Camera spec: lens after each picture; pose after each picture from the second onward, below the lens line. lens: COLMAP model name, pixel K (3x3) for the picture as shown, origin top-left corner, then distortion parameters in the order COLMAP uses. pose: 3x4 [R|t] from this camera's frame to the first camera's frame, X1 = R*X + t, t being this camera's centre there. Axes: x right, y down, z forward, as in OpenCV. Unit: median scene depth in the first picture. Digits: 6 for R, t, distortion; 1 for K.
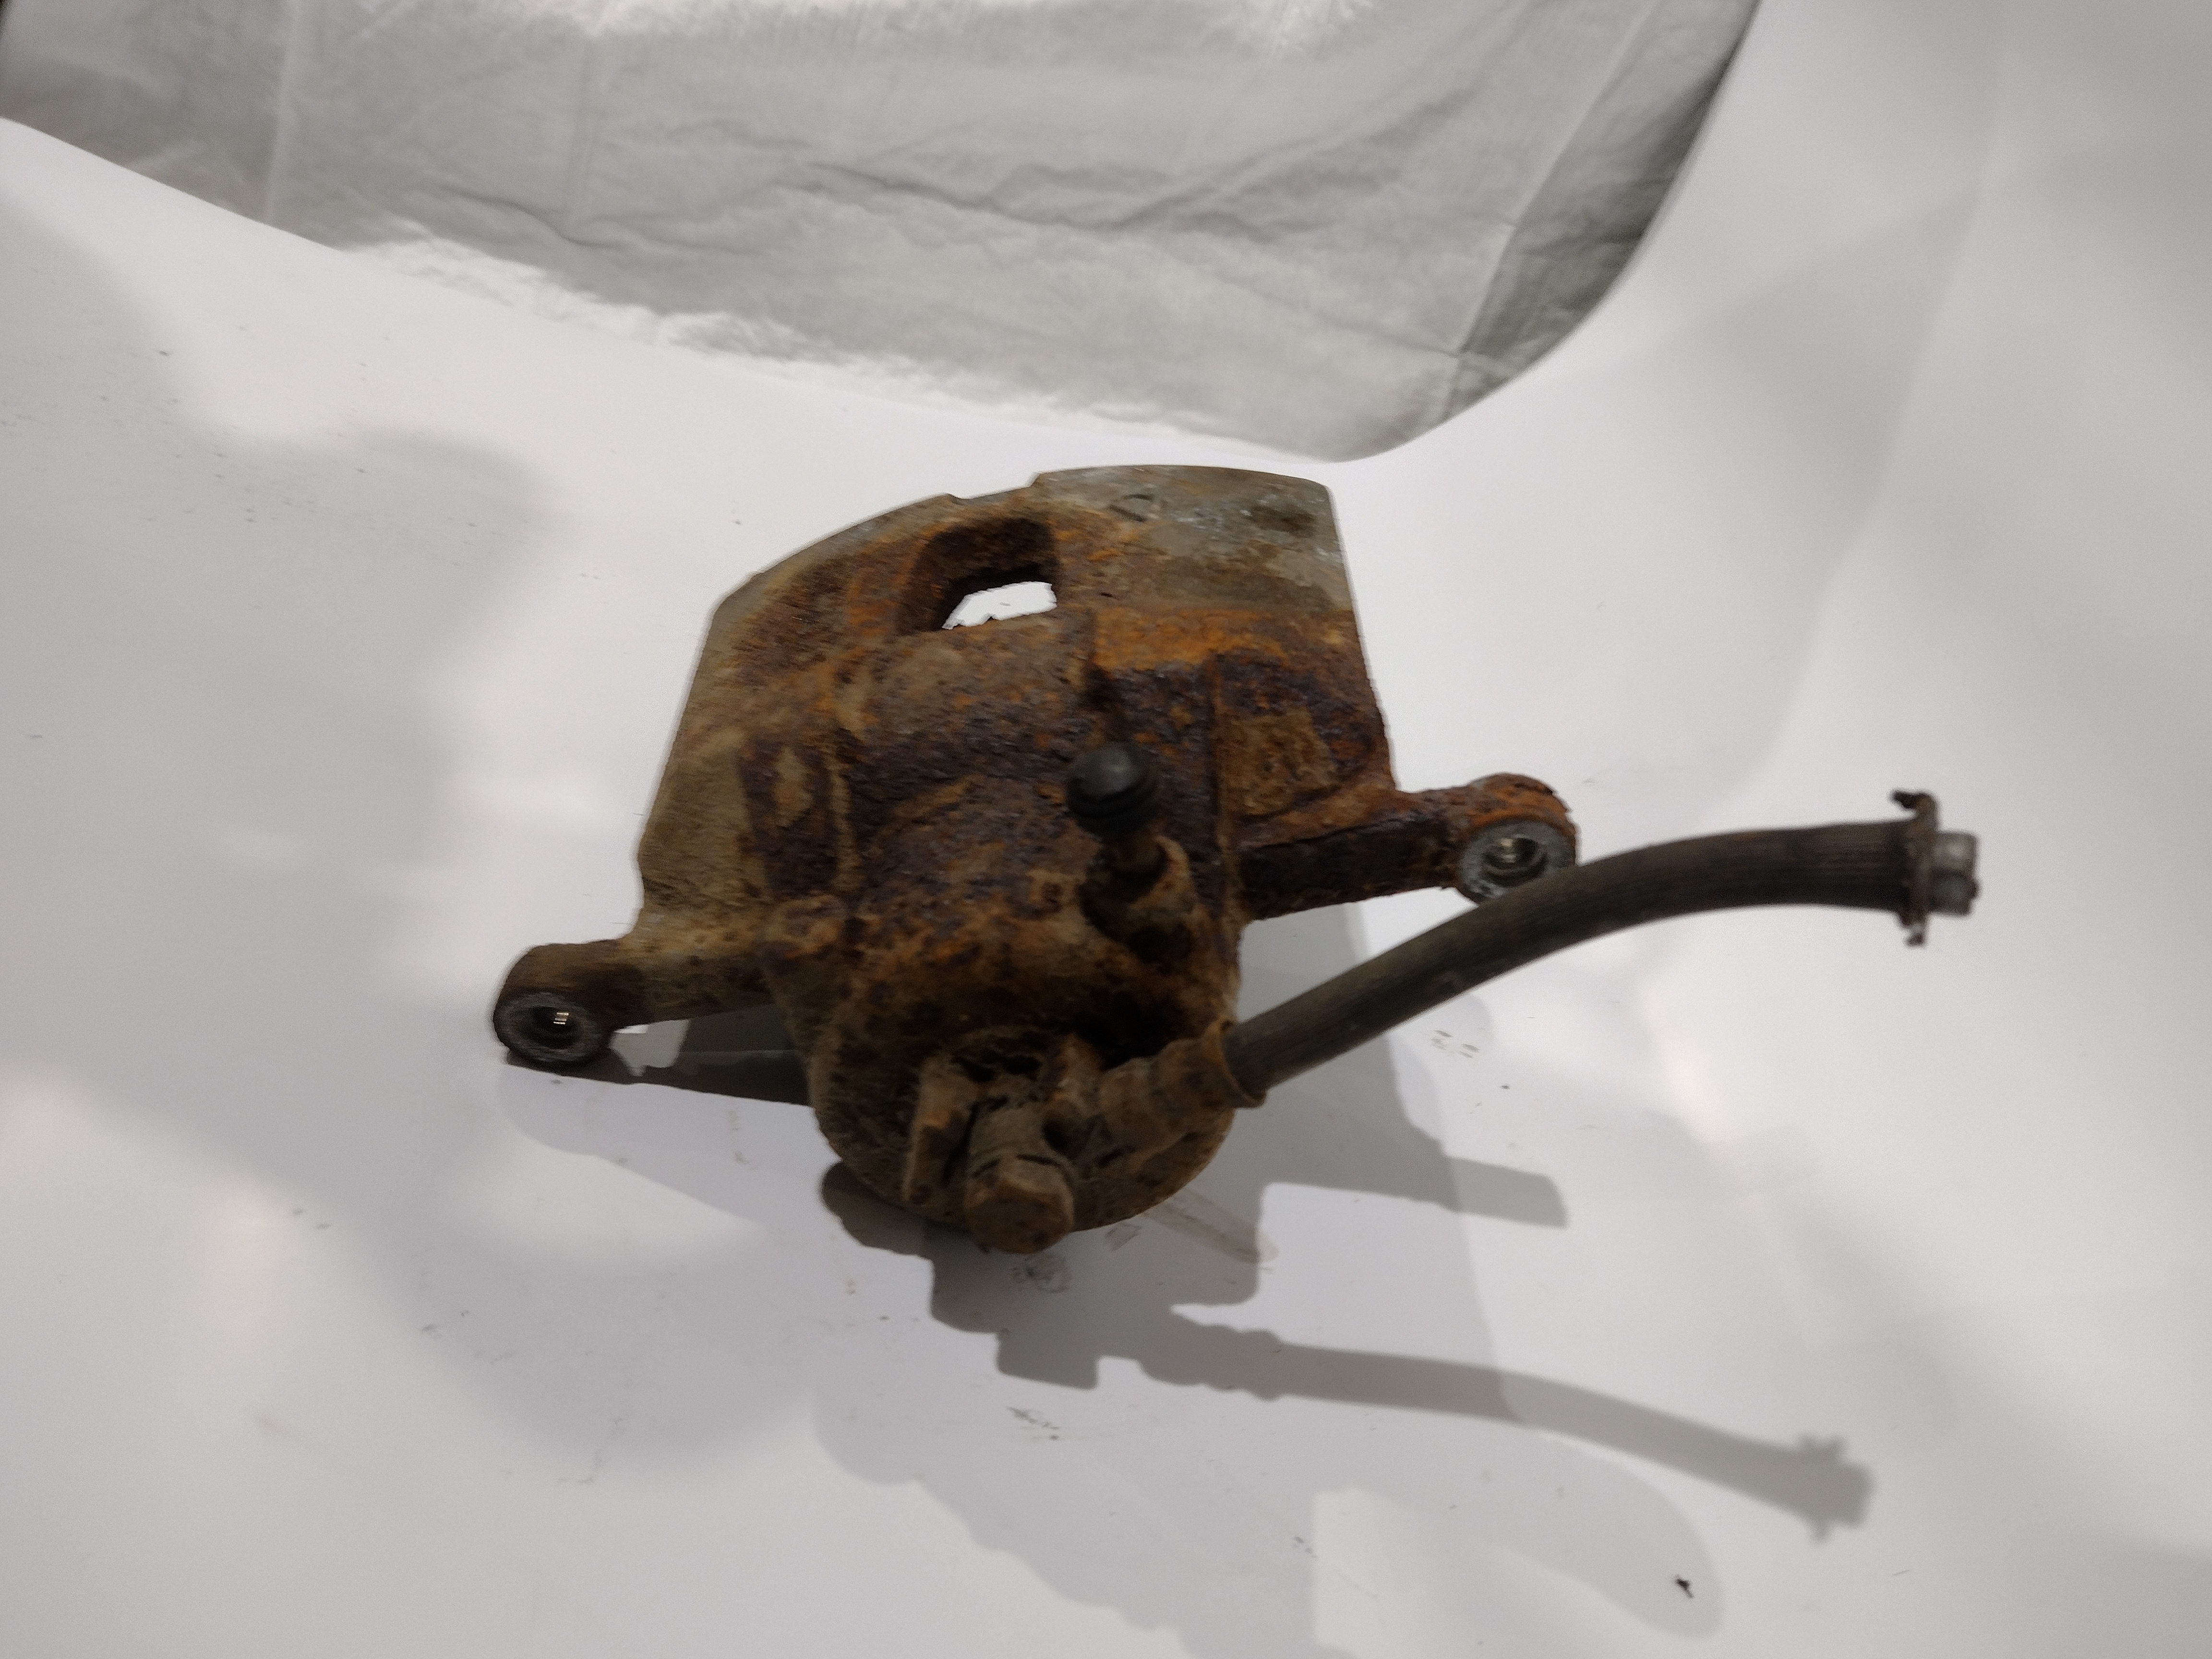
lens RADIAL K [[2117.2, 0, 1106.0], [0, 2117.2, 829.5], [0, 0, 1]] dist [0.175329, -0.551390]
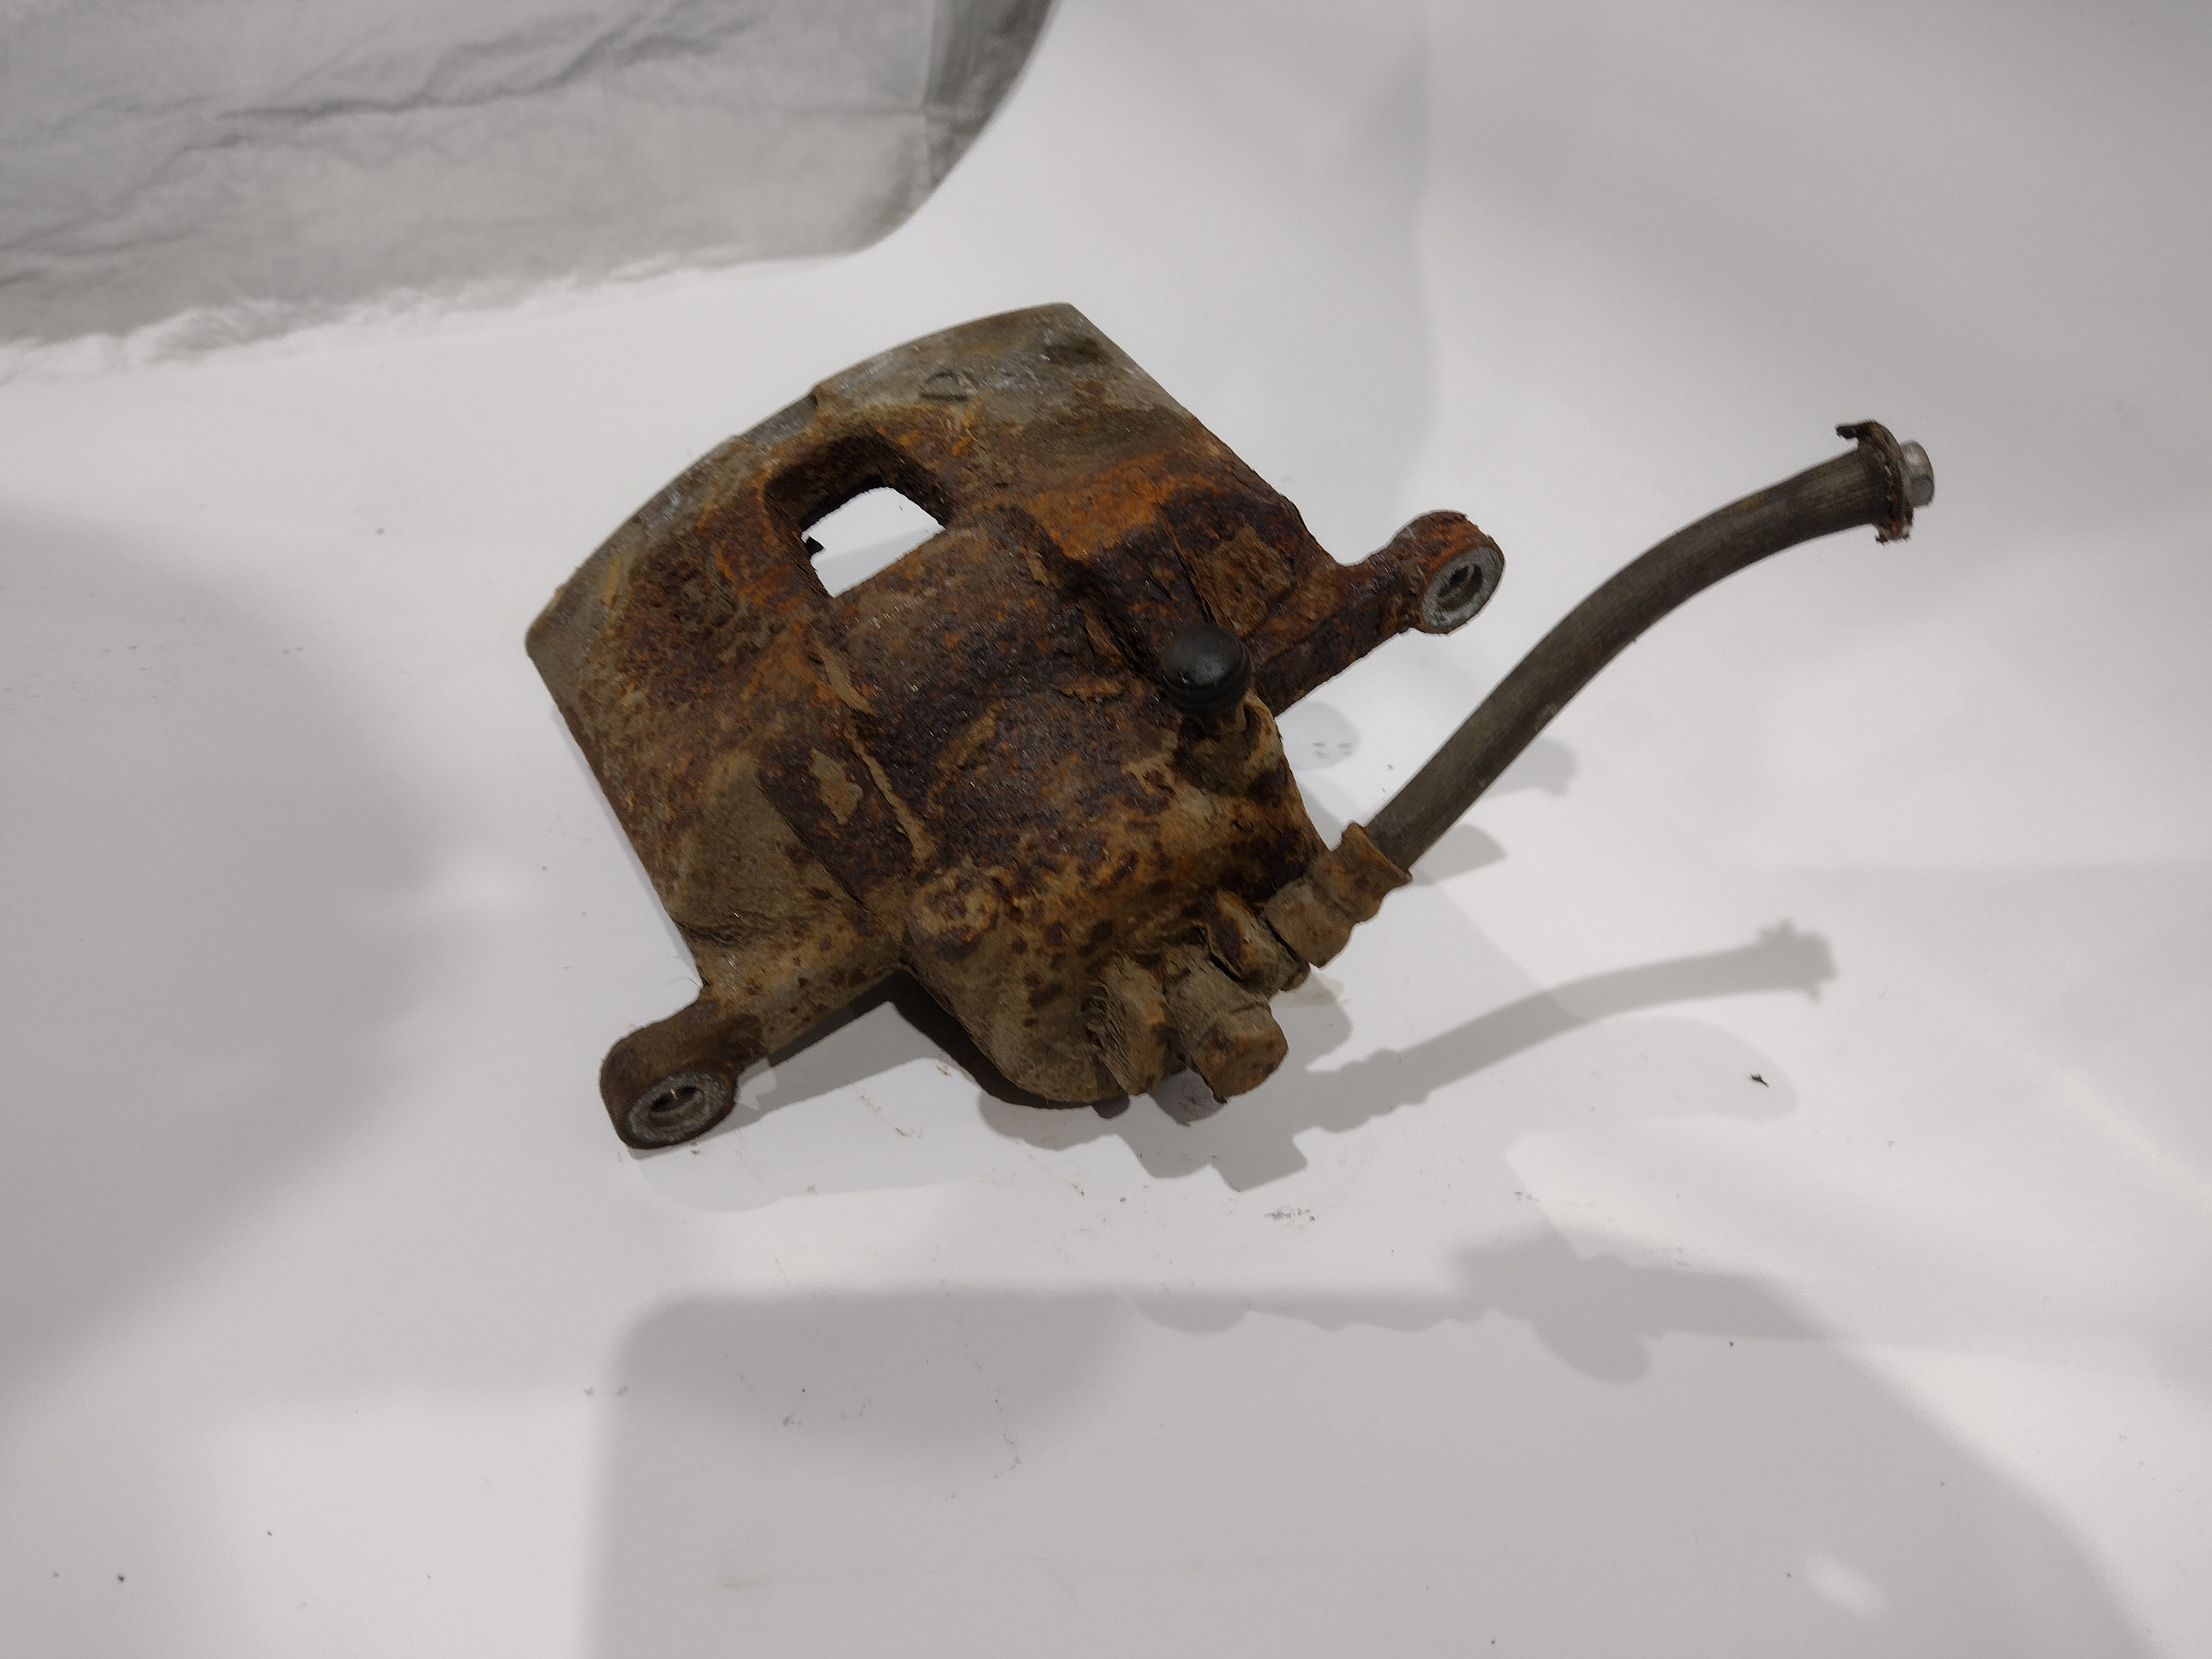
lens RADIAL K [[2047.7, 0, 1232.7], [0, 2047.7, 833.1], [0, 0, 1]] dist [0.089365, -0.188850]
pose [[0.842115, -0.412595, 0.347285, -0.326185], [0.346518, 0.907403, 0.237793, -0.159485], [-0.413240, -0.079909, 0.907109, 0.048500]]
